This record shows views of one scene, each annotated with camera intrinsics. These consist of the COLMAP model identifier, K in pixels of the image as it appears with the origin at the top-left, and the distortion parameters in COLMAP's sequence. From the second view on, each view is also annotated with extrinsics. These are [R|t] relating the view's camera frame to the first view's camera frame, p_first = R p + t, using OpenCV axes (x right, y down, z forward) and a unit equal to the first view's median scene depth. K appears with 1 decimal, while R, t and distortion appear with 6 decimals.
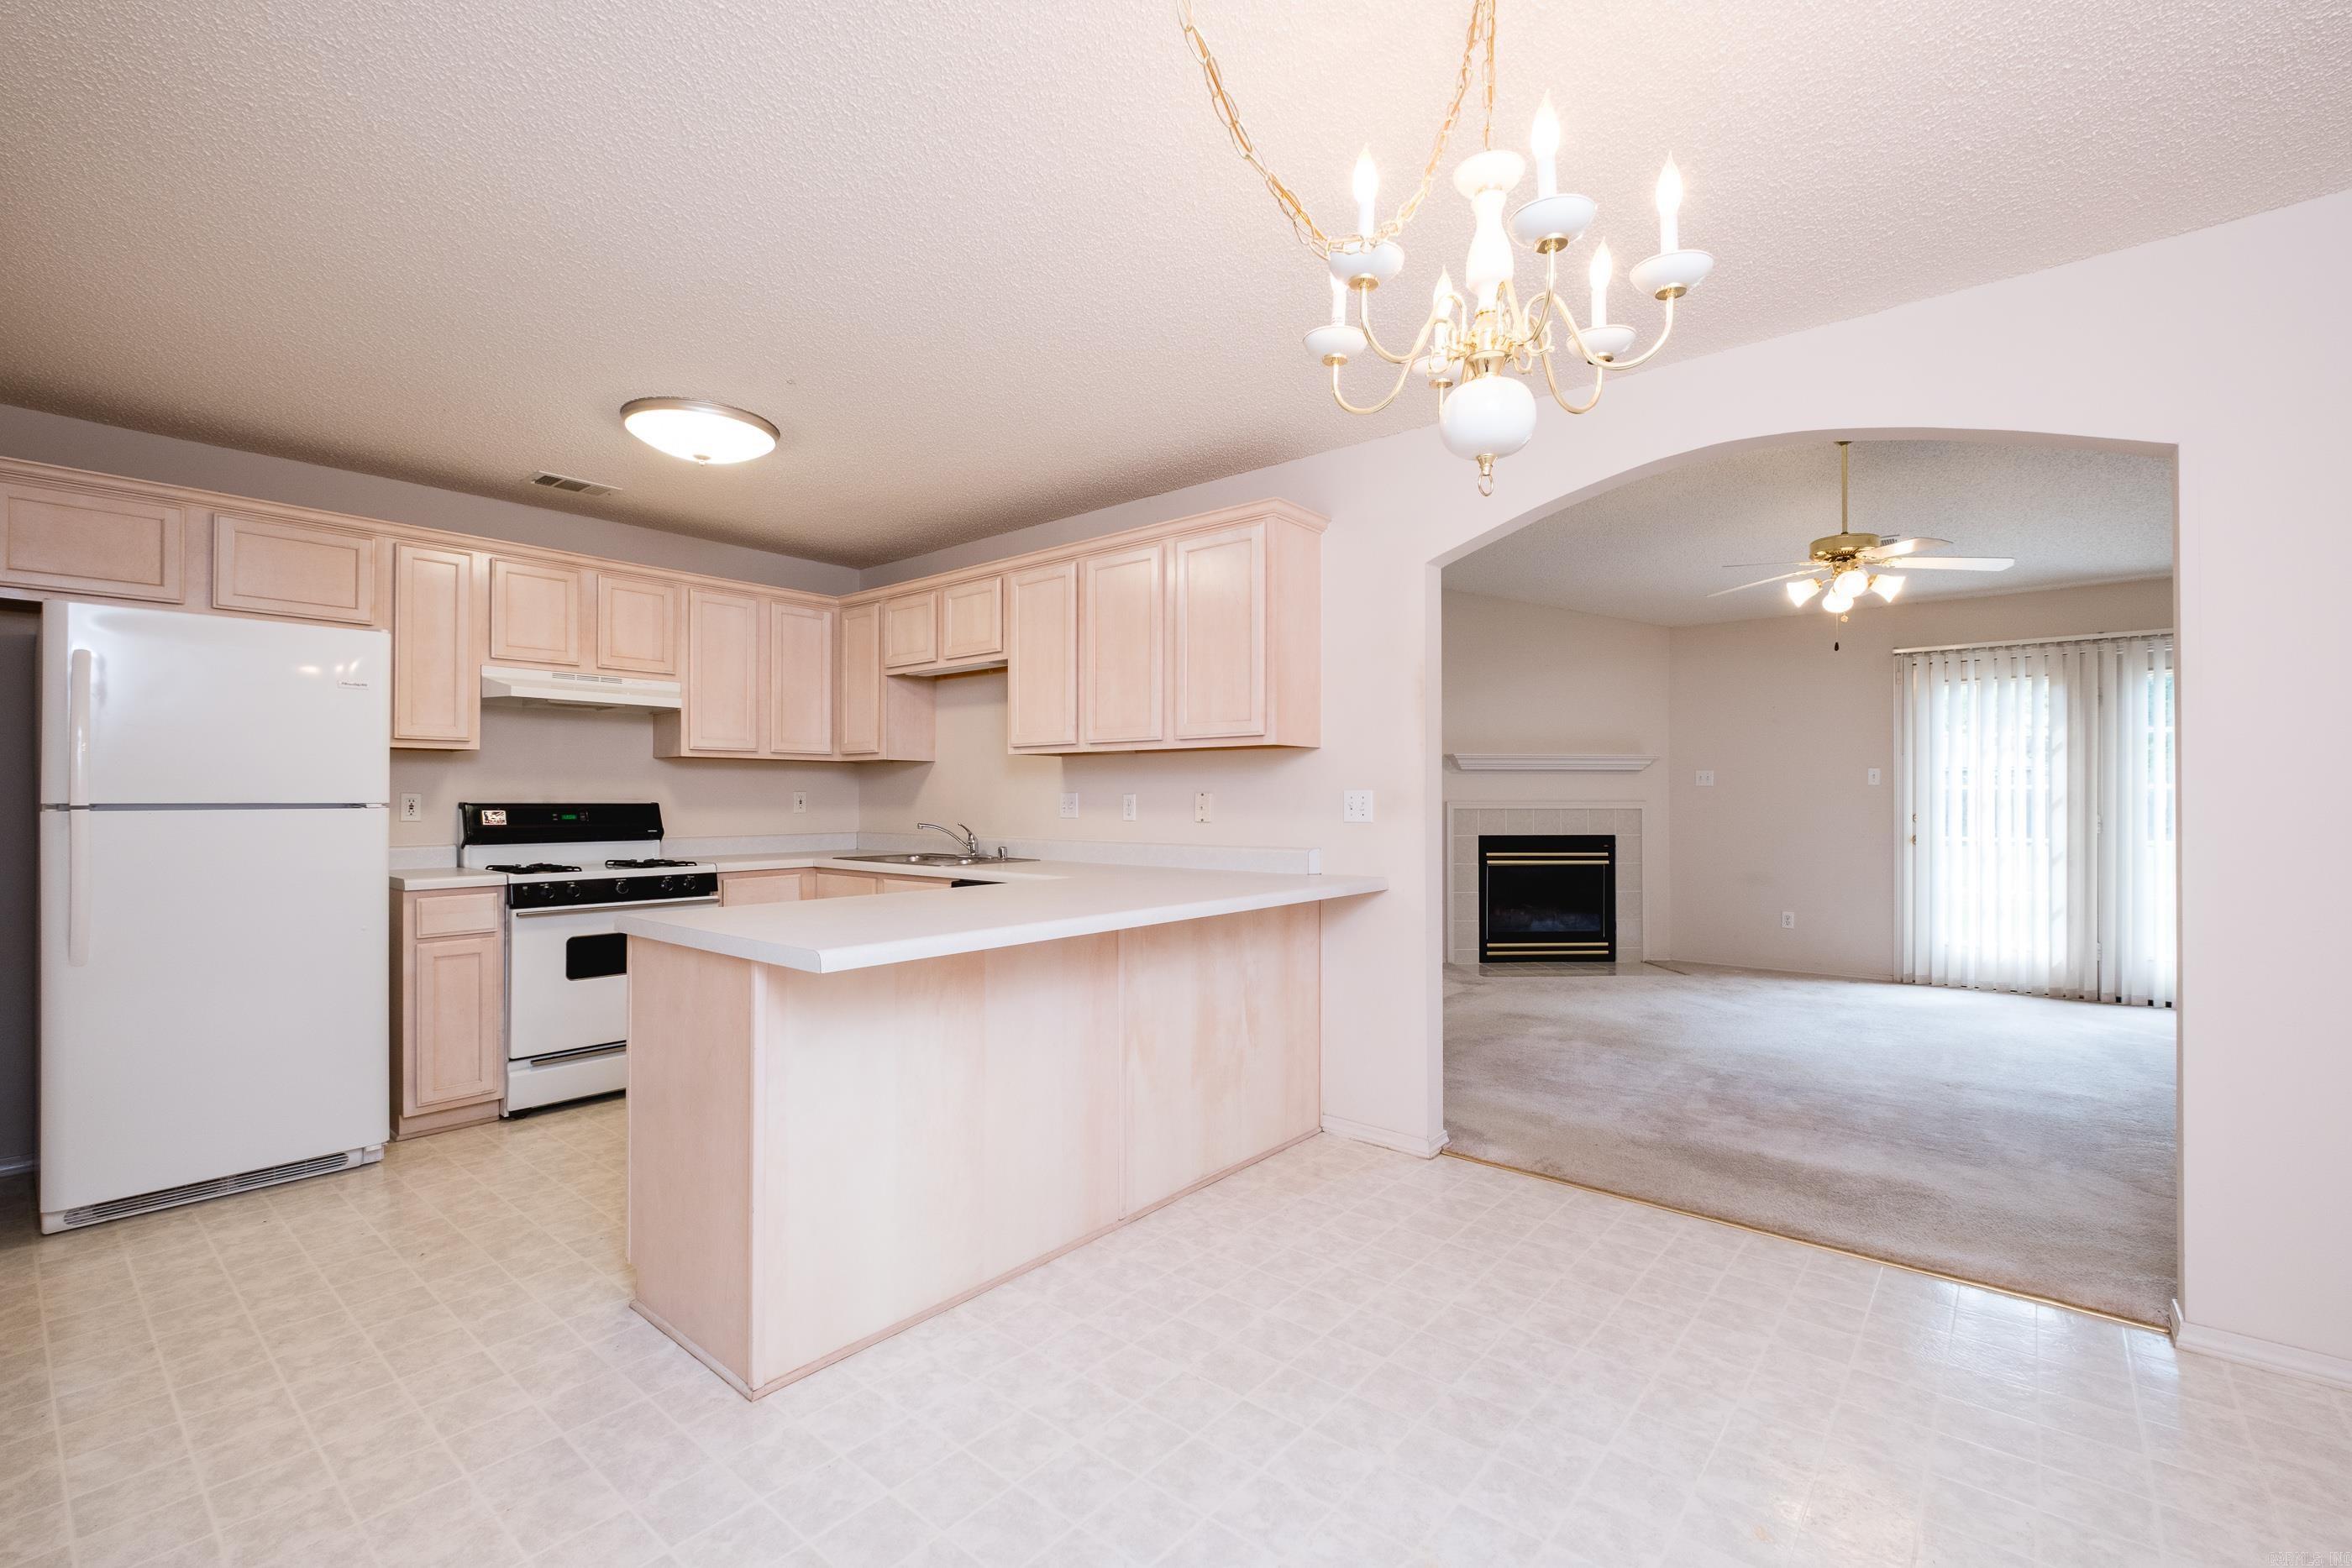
lens RADIAL K [[1011.2, 0, 1177.0], [0, 1011.2, 786.9], [0, 0, 1]] dist [0.000514, -0.000698]
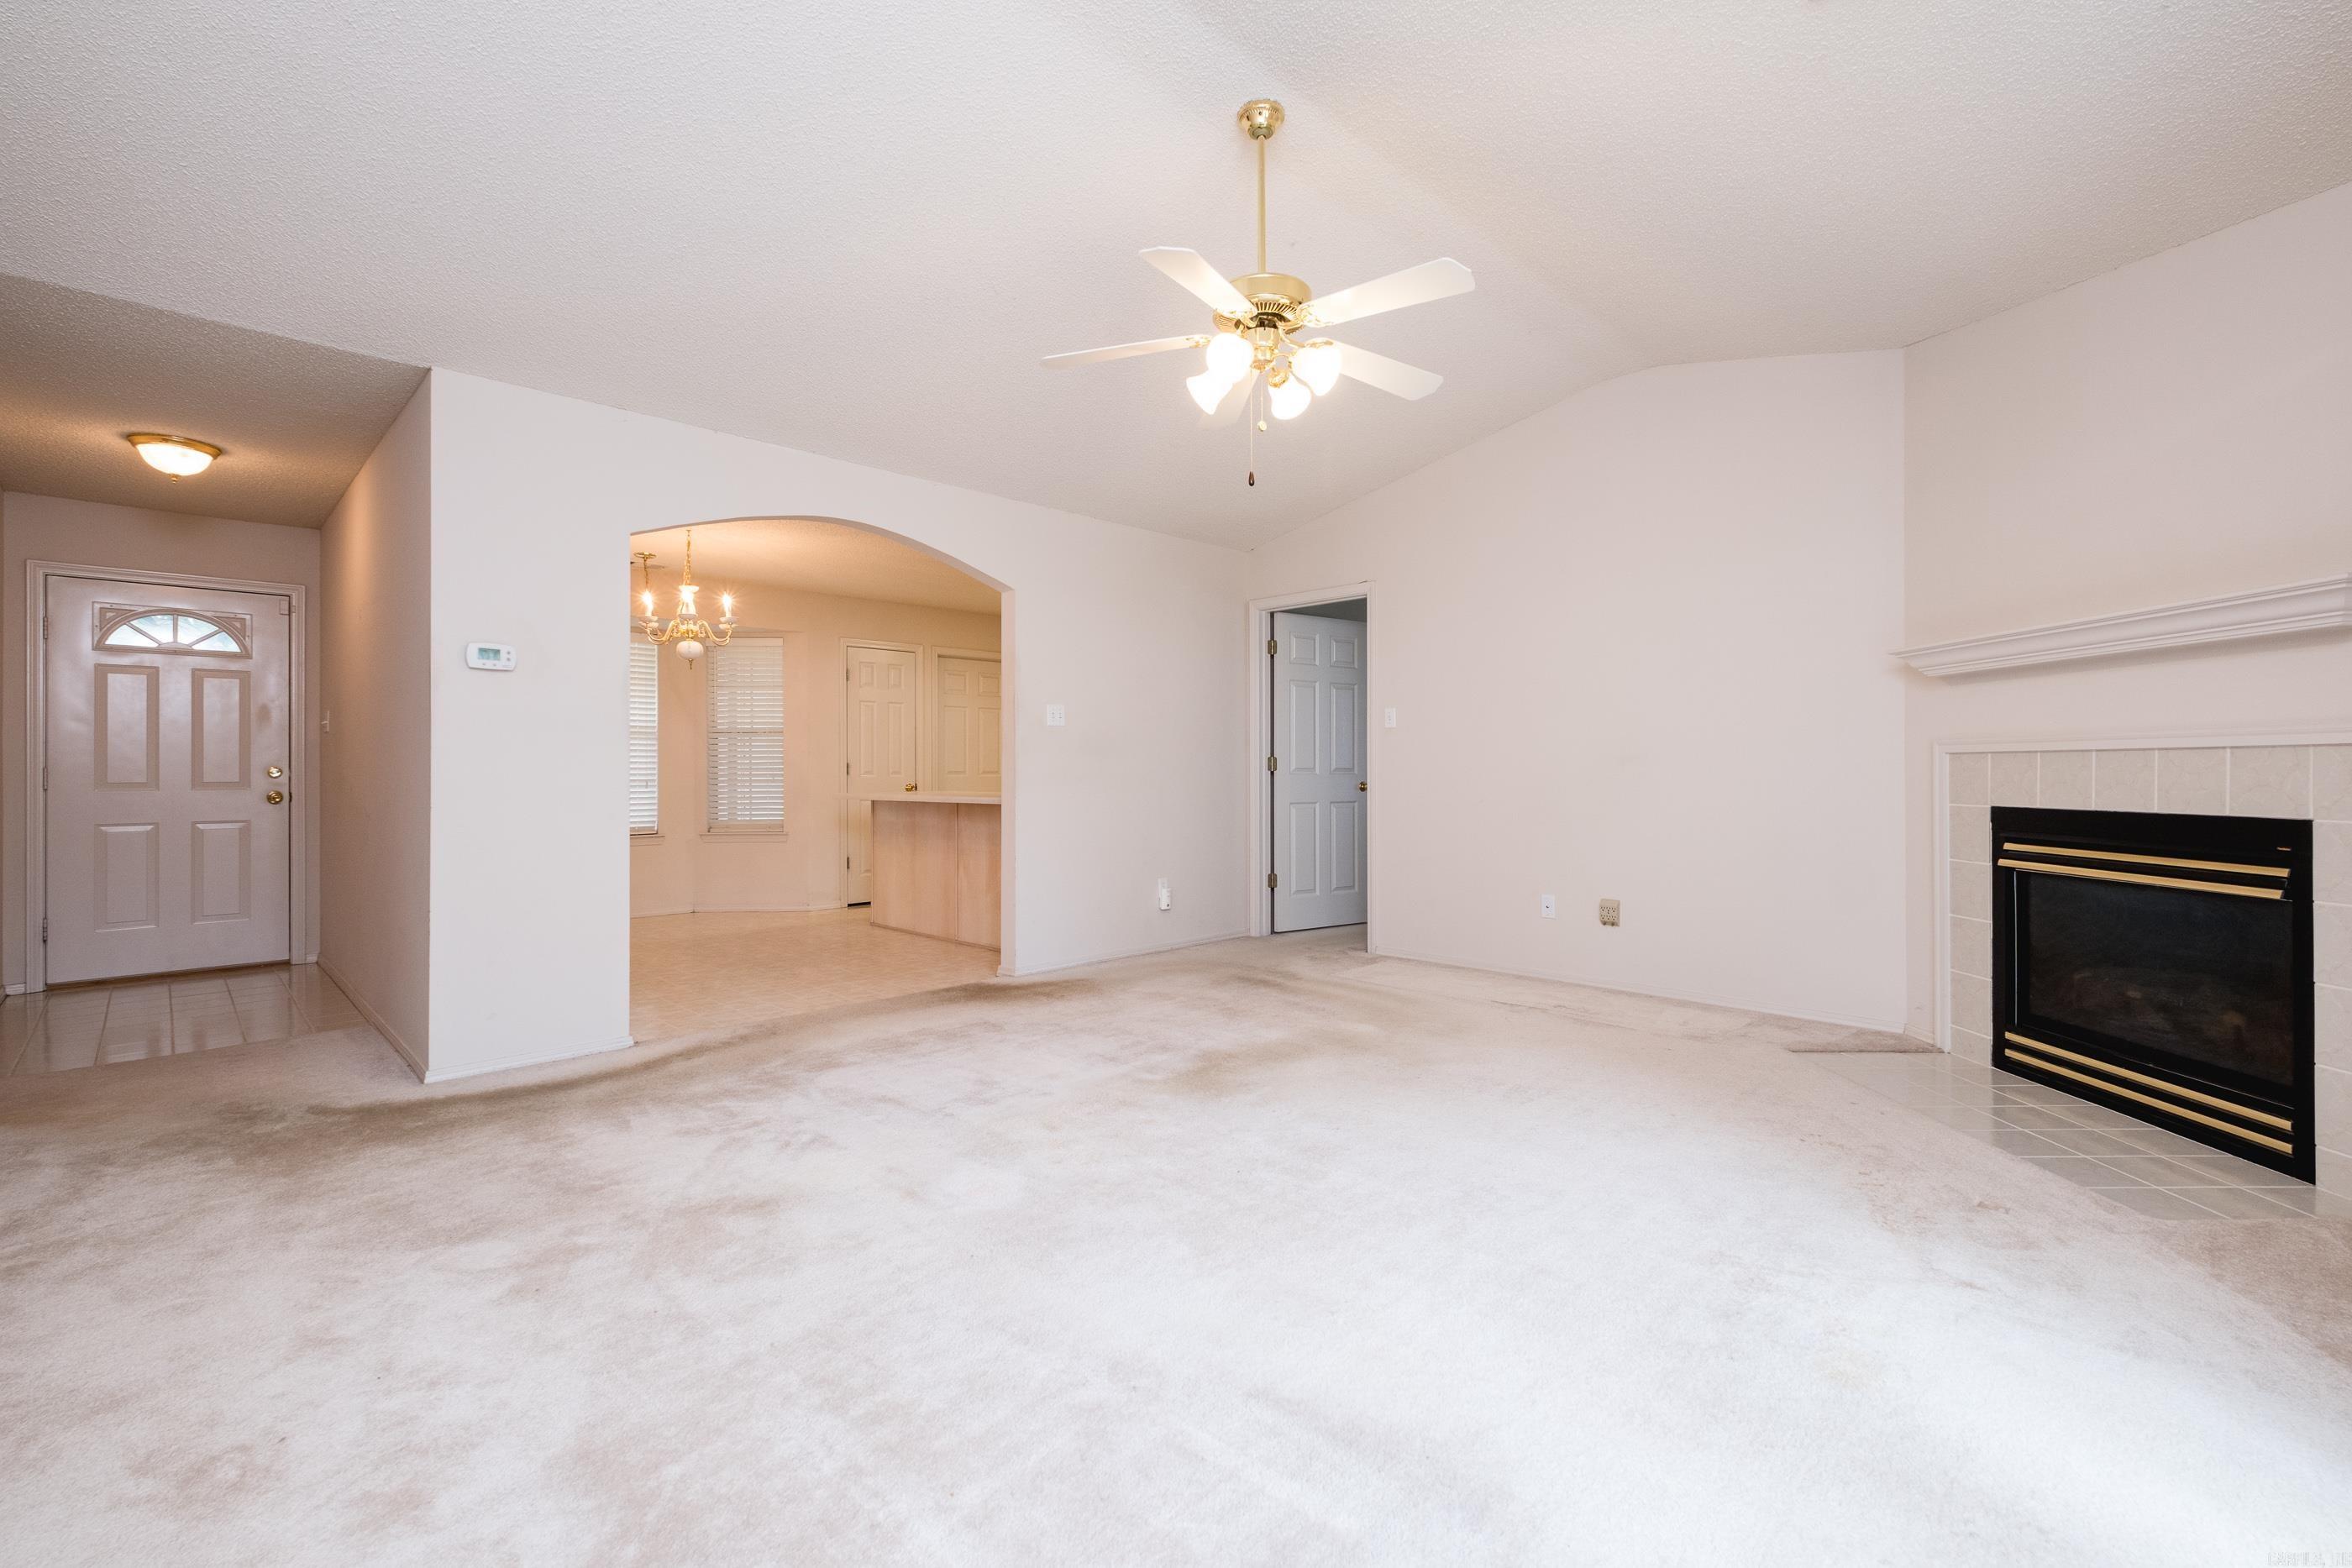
lens RADIAL K [[1010.4, 0, 1186.3], [0, 1010.4, 772.4], [0, 0, 1]] dist [0.008513, -0.007180]
pose [[-0.076226, -0.000601, -0.997090, 1.370341], [0.011566, 0.999932, -0.001487, 0.046502], [0.997024, -0.011646, -0.076214, 1.088298]]
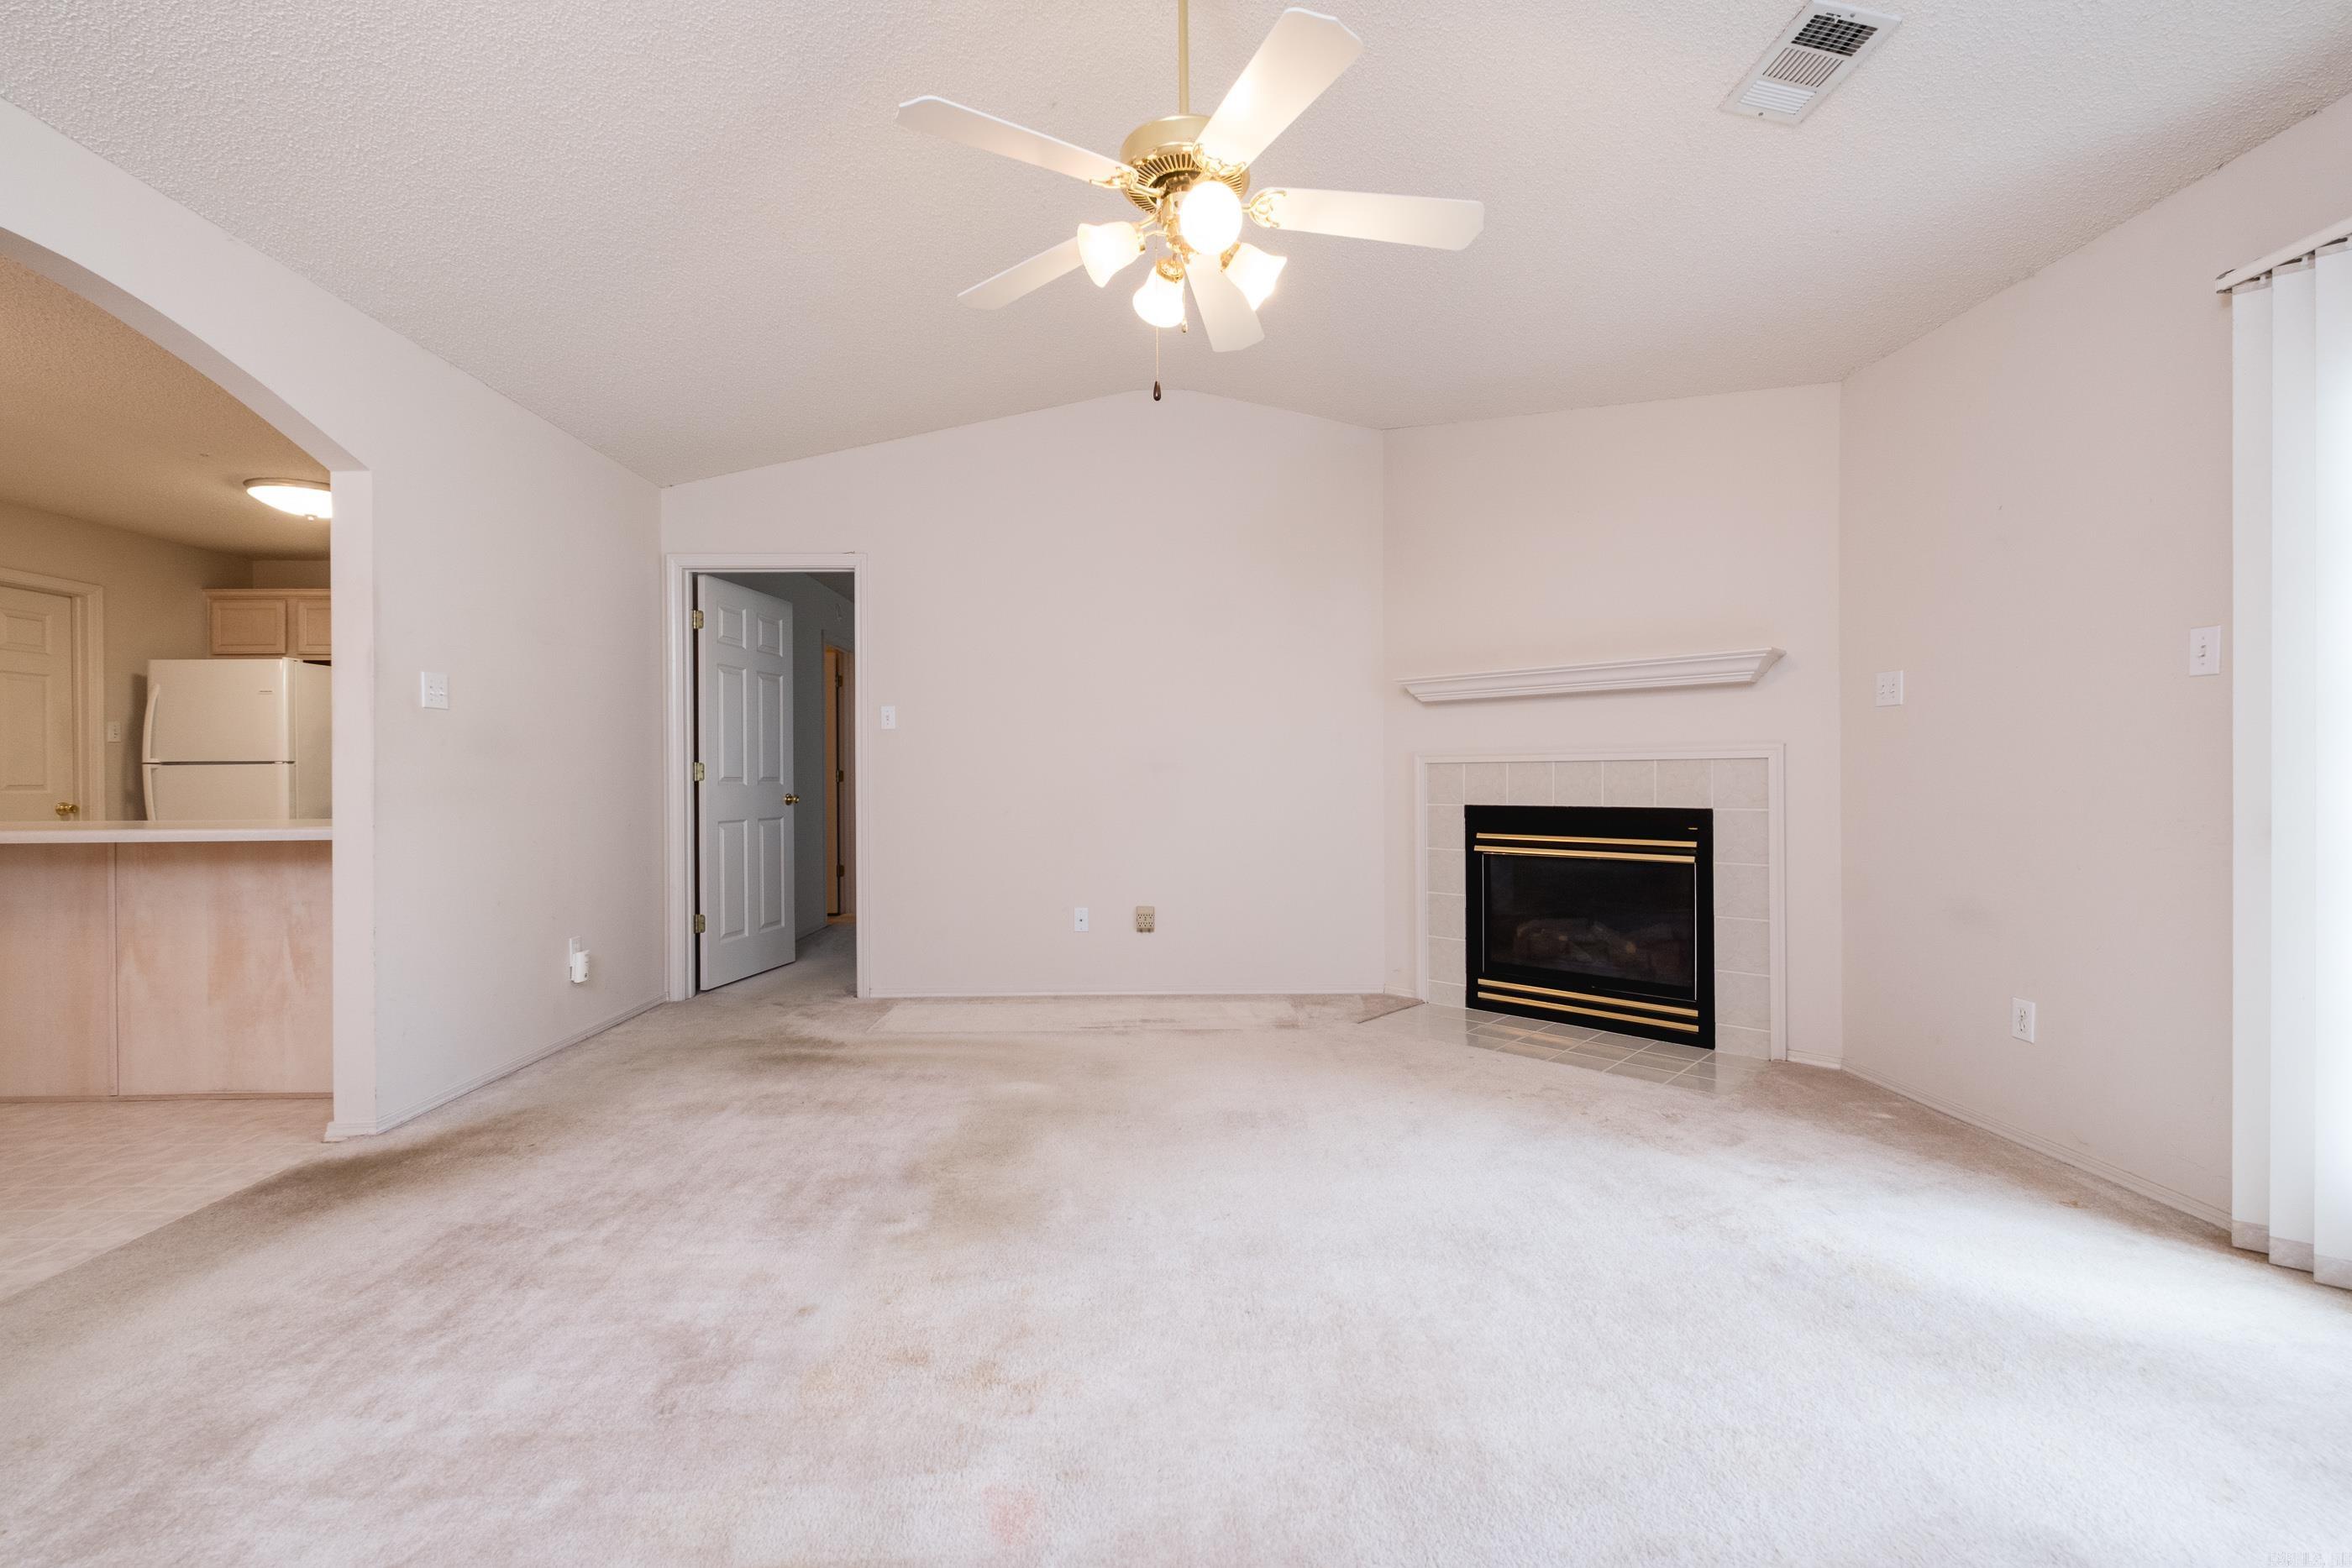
lens RADIAL K [[1005.1, 0, 1173.1], [0, 1005.1, 784.3], [0, 0, 1]] dist [0.001611, -0.001032]
pose [[0.662874, -0.000551, -0.748730, 1.082869], [0.014390, 0.999824, 0.012005, 0.041902], [0.748592, -0.018732, 0.662766, 0.755481]]
